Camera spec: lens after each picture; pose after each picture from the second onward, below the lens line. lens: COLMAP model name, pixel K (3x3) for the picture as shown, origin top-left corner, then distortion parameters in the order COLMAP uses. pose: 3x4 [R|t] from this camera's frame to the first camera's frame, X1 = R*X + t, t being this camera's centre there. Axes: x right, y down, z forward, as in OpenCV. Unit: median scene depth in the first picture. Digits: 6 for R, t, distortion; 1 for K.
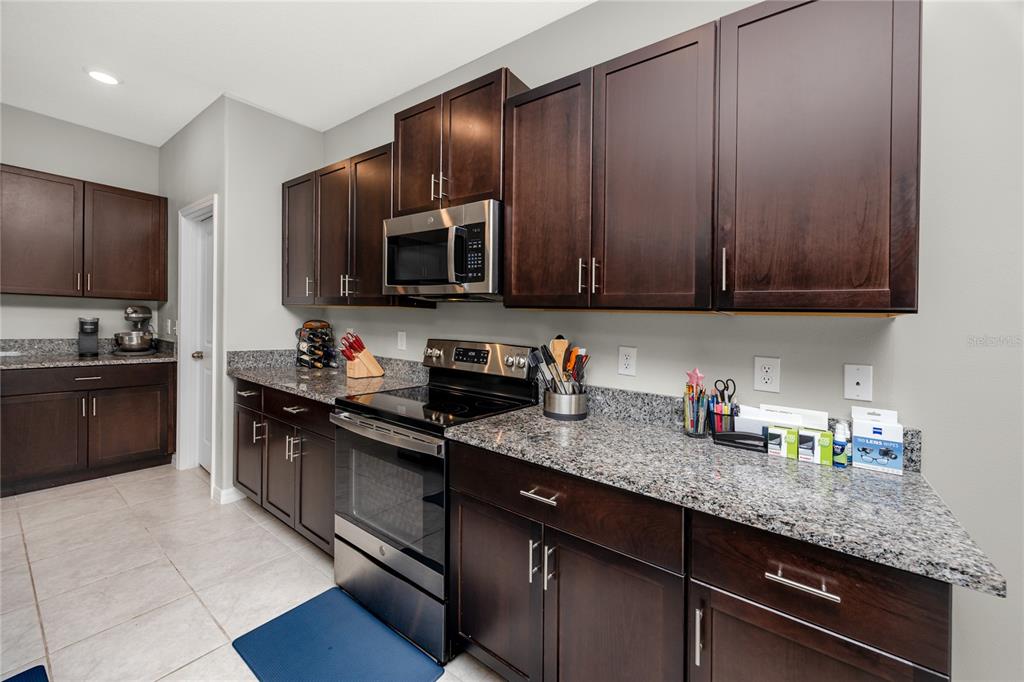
lens RADIAL K [[396.9, 0, 517.4], [0, 396.9, 317.2], [0, 0, 1]] dist [-0.000268, -0.000045]
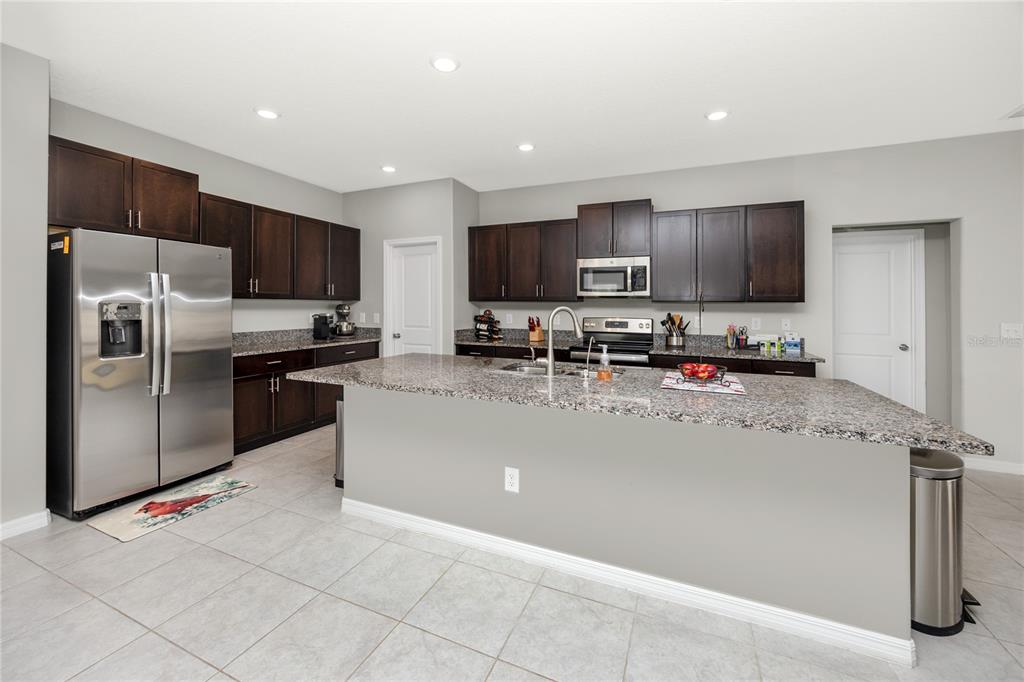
lens RADIAL K [[405.2, 0, 510.3], [0, 405.2, 300.1], [0, 0, 1]] dist [-0.001168, -0.000181]
pose [[0.976157, -0.027758, 0.215285, -1.388487], [0.027435, 0.999614, 0.004488, -0.068599], [-0.215327, 0.001525, 0.976541, -1.169202]]
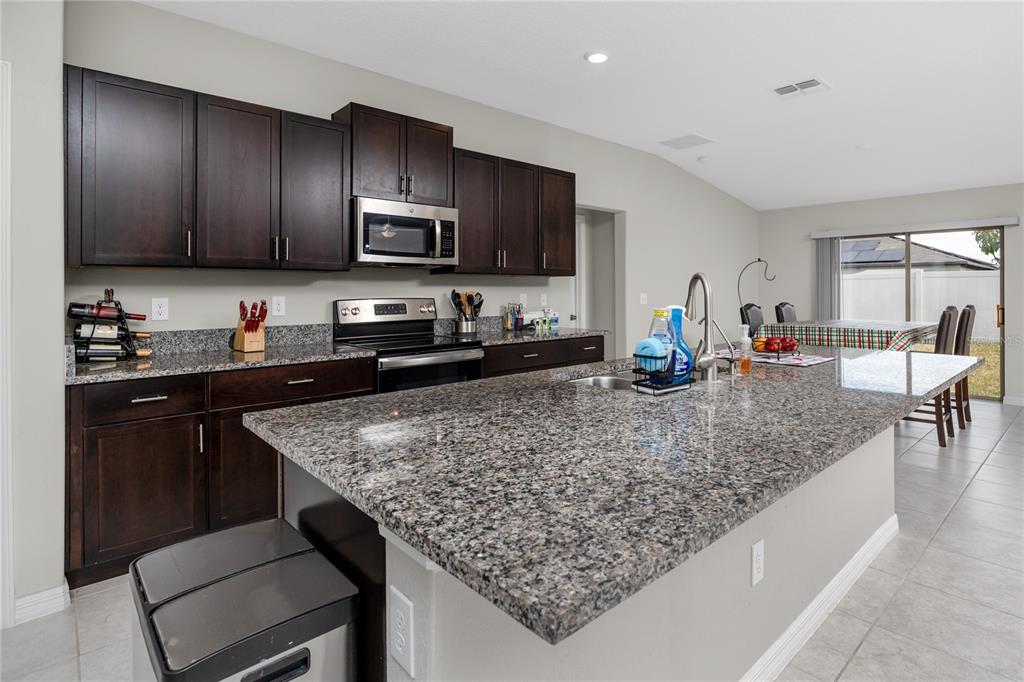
lens RADIAL K [[527.9, 0, 515.0], [0, 527.9, 279.2], [0, 0, 1]] dist [-0.000276, -0.000088]
pose [[0.215394, -0.019531, 0.976332, -2.169133], [0.002566, 0.999808, 0.019434, -0.043917], [-0.976524, -0.001680, 0.215403, 0.294029]]
